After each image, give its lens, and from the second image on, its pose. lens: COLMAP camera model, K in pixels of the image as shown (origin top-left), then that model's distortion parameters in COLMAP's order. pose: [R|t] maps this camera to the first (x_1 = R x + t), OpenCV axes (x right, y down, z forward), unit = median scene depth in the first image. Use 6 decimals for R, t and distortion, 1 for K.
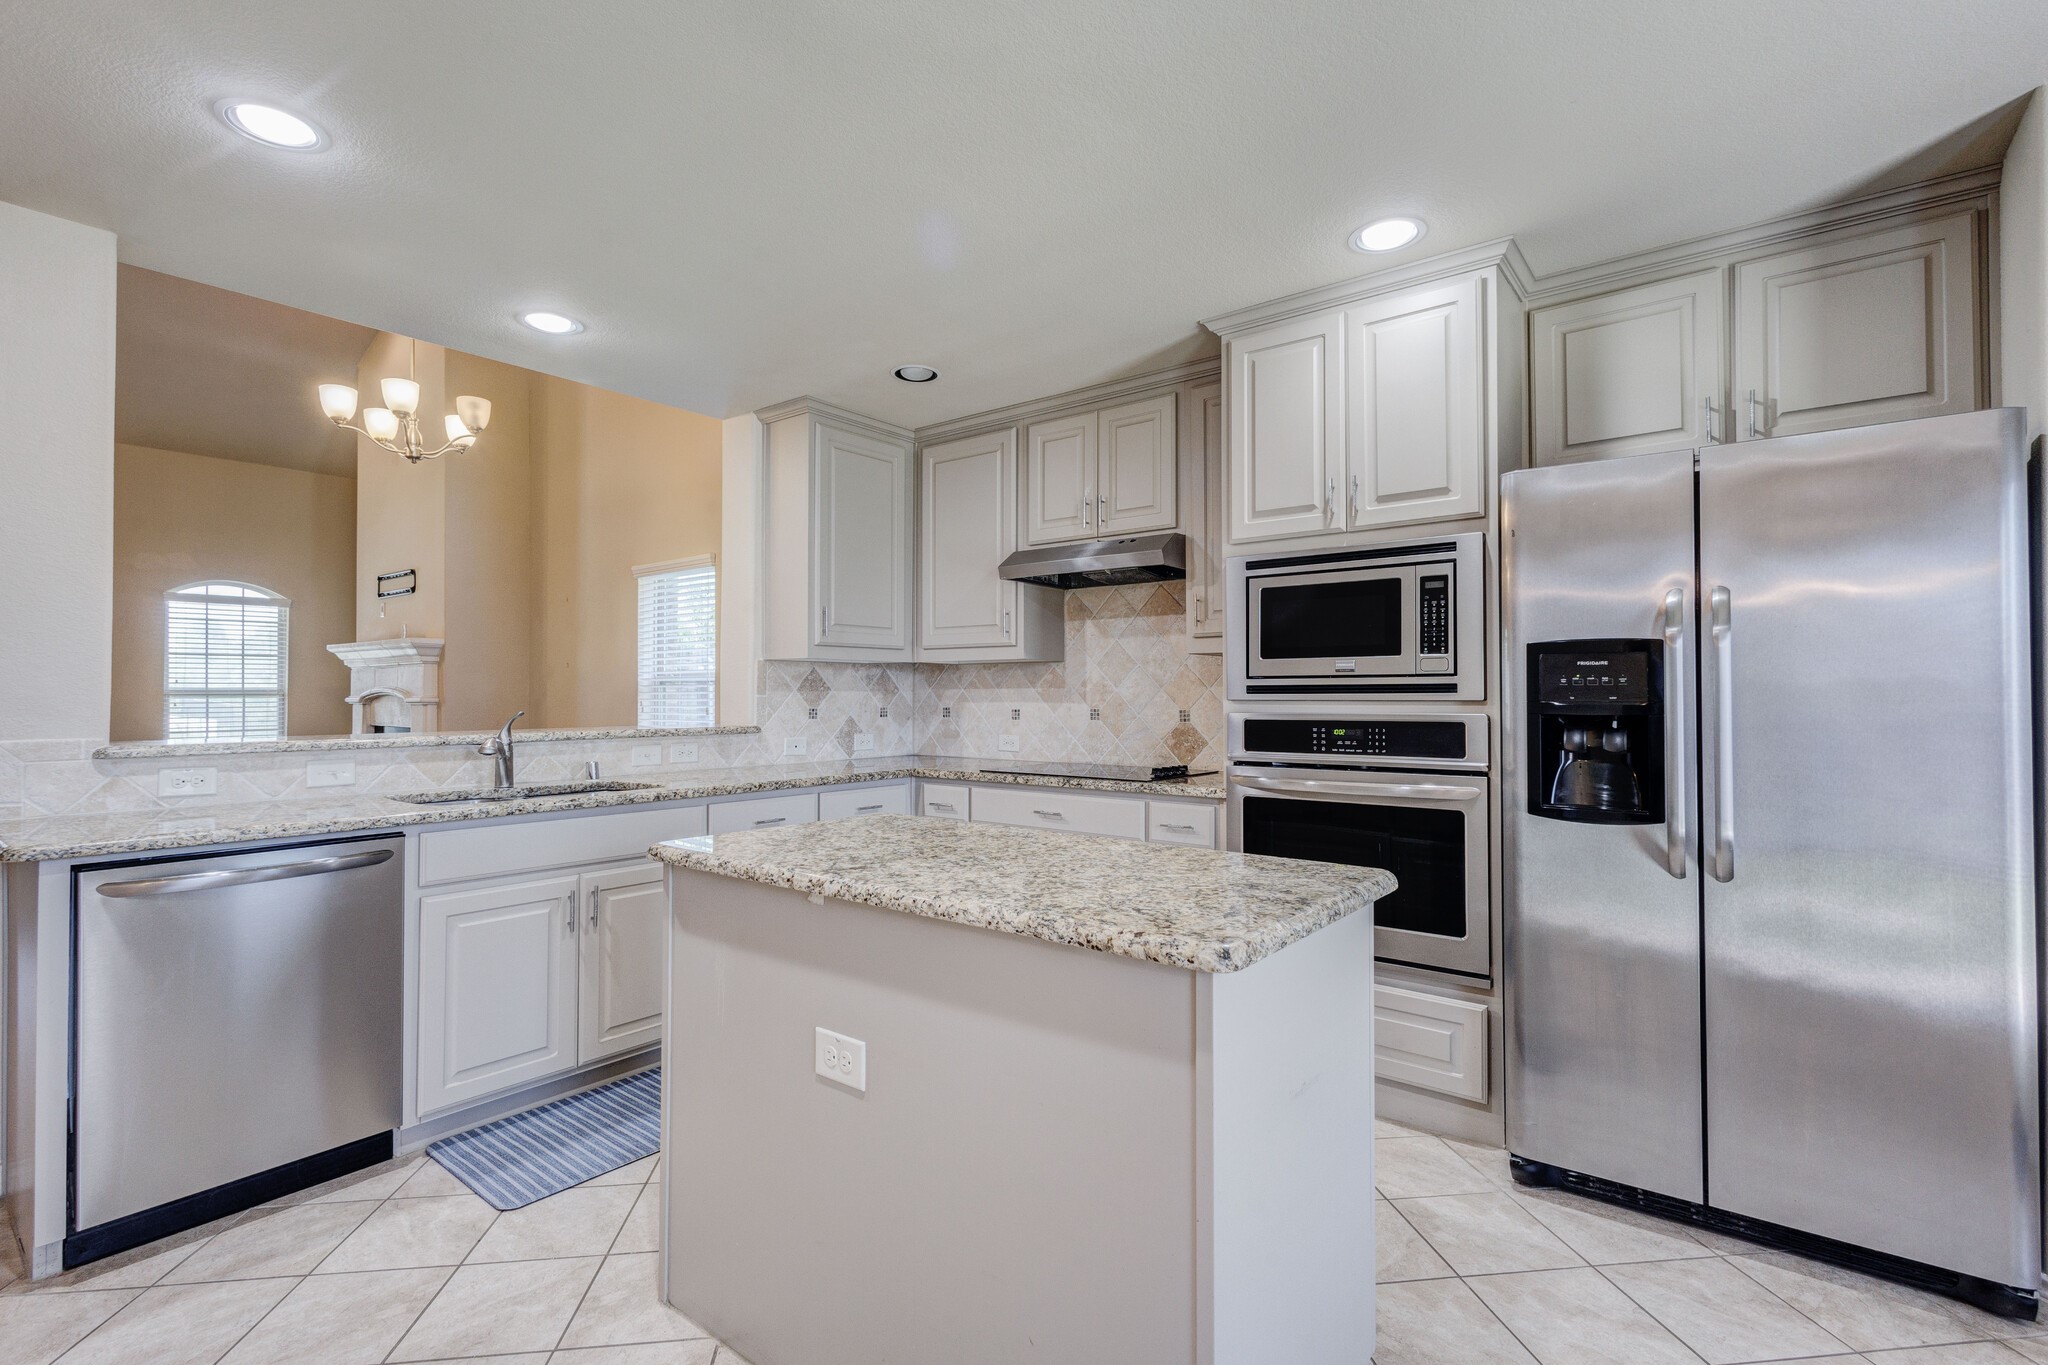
lens RADIAL K [[934.6, 0, 1024.3], [0, 934.6, 679.9], [0, 0, 1]] dist [0.013199, -0.003848]
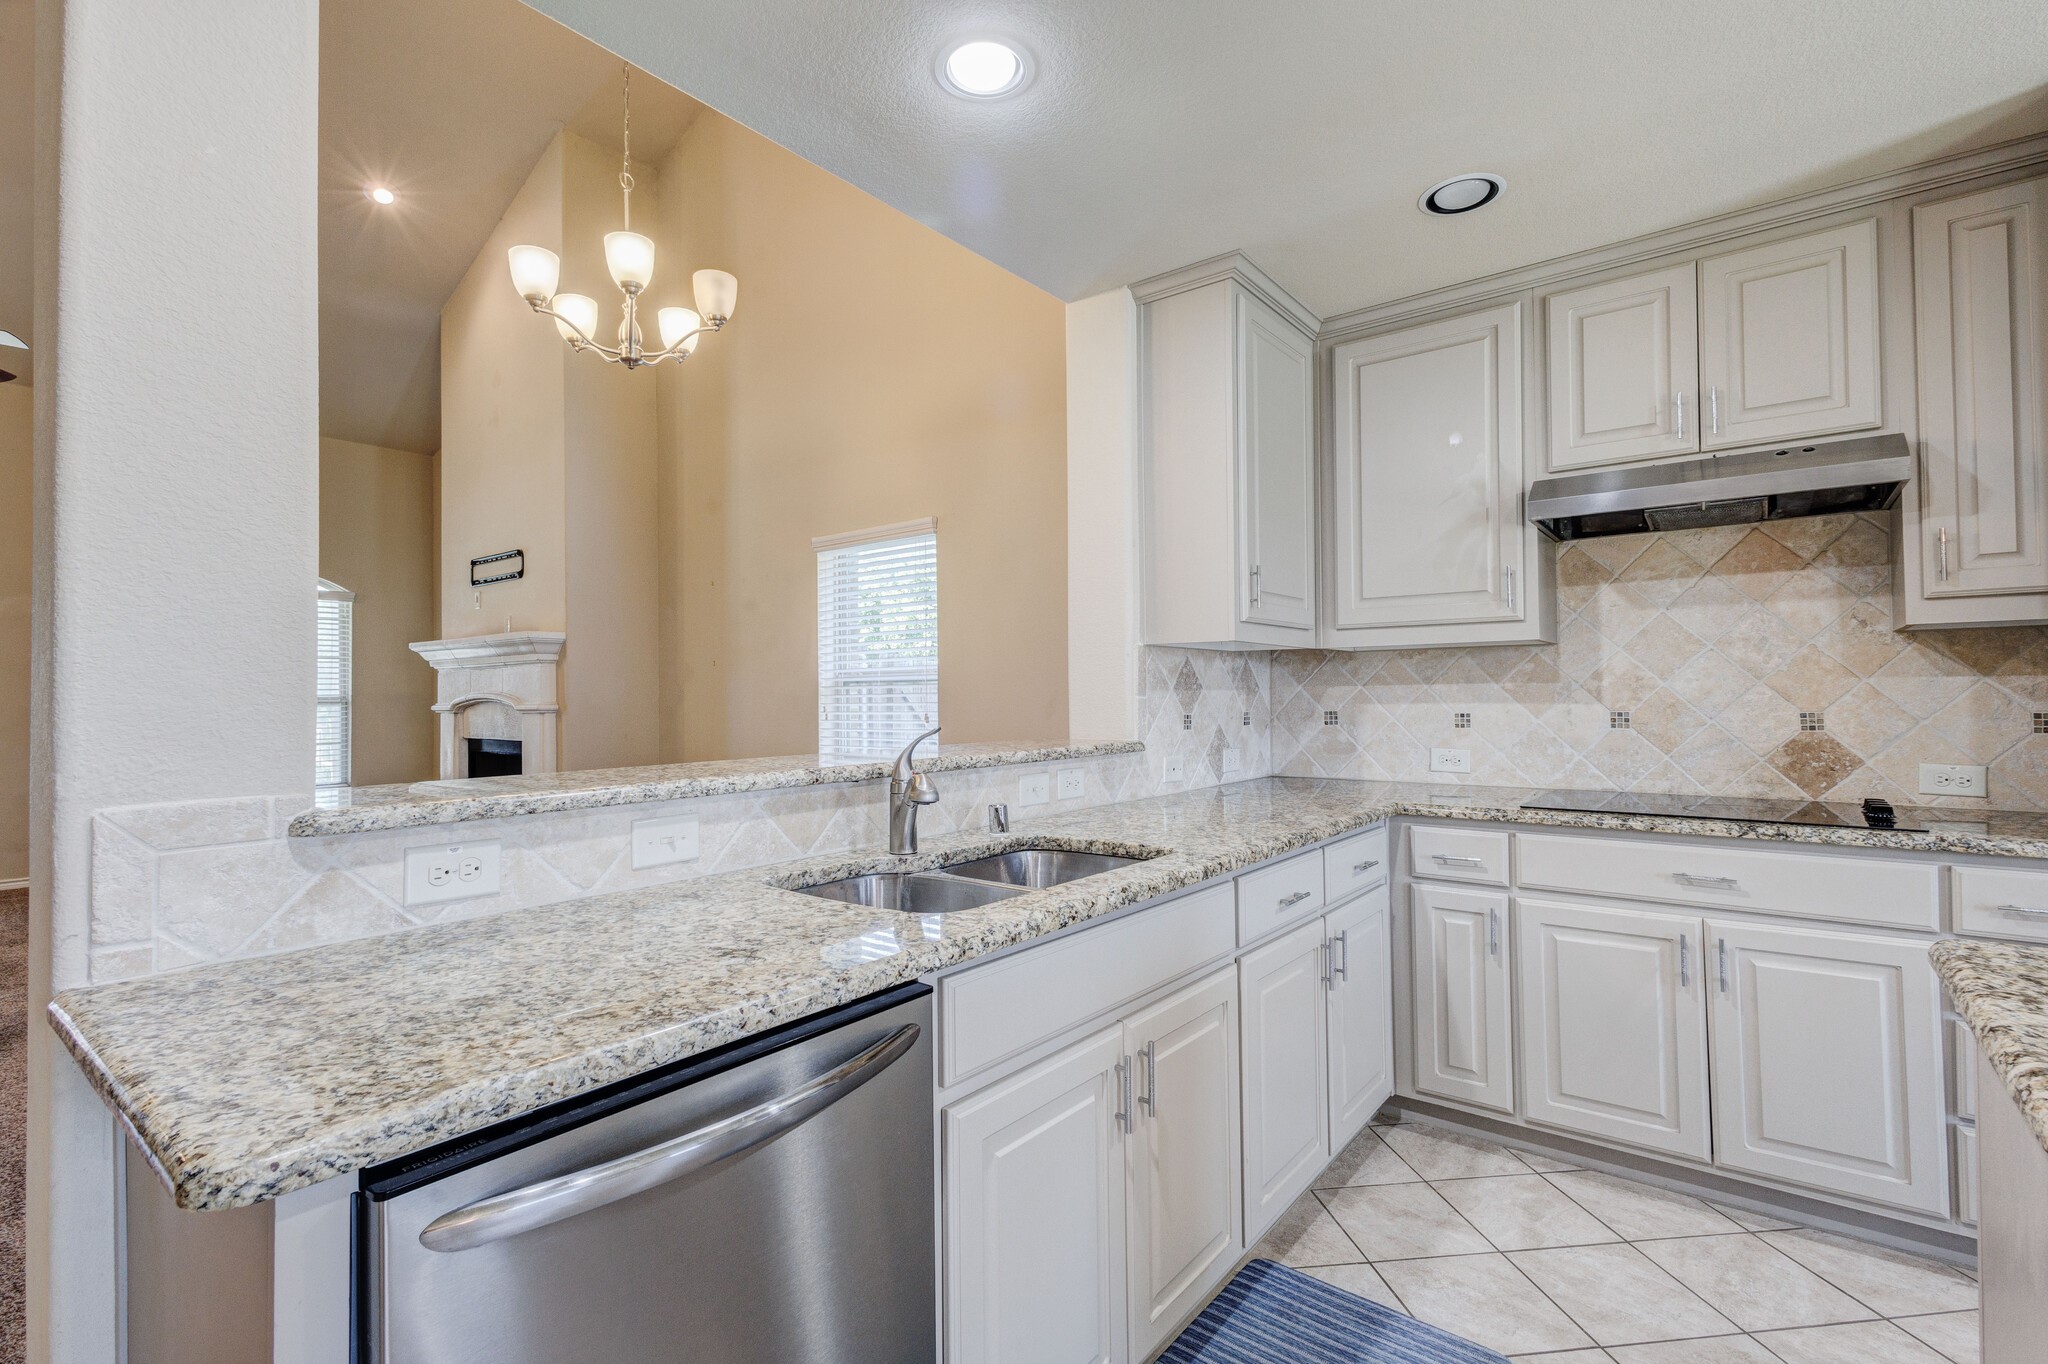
lens RADIAL K [[929.6, 0, 1028.0], [0, 929.6, 679.8], [0, 0, 1]] dist [0.017952, -0.008279]
pose [[0.999960, -0.008909, 0.001061, -0.419132], [0.008910, 0.999960, -0.001254, 0.004811], [-0.001050, 0.001263, 0.999999, 0.357343]]
